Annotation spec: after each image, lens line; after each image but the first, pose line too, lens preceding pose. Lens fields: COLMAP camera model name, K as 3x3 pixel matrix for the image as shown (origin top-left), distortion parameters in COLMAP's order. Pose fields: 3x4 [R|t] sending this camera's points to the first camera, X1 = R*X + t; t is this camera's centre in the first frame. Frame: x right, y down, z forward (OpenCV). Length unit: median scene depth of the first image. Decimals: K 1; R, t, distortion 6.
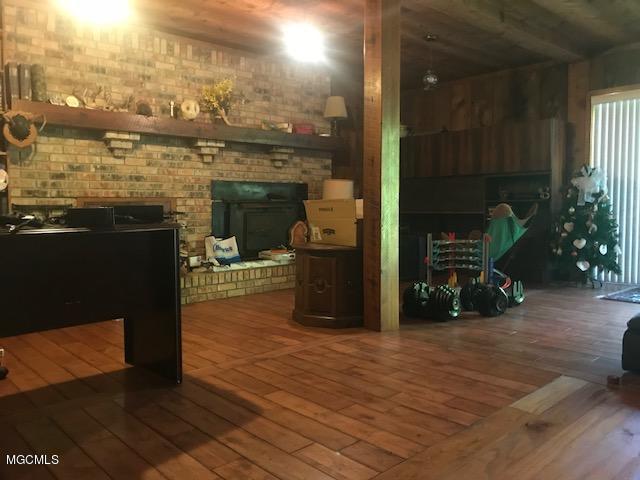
lens RADIAL K [[522.7, 0, 319.3], [0, 522.7, 237.9], [0, 0, 1]] dist [0.014709, -0.024003]
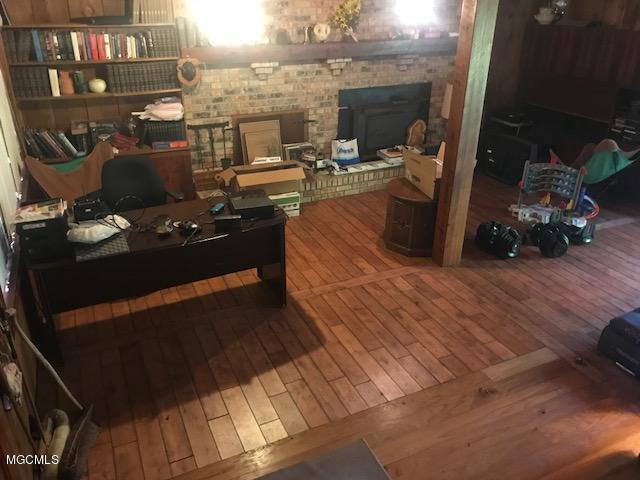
lens RADIAL K [[522.7, 0, 319.4], [0, 522.7, 241.0], [0, 0, 1]] dist [0.014709, -0.024003]
pose [[0.950306, 0.151553, -0.271938, 0.125365], [-0.032808, 0.917395, 0.396623, -0.282528], [0.309584, -0.367991, 0.876778, -0.158580]]
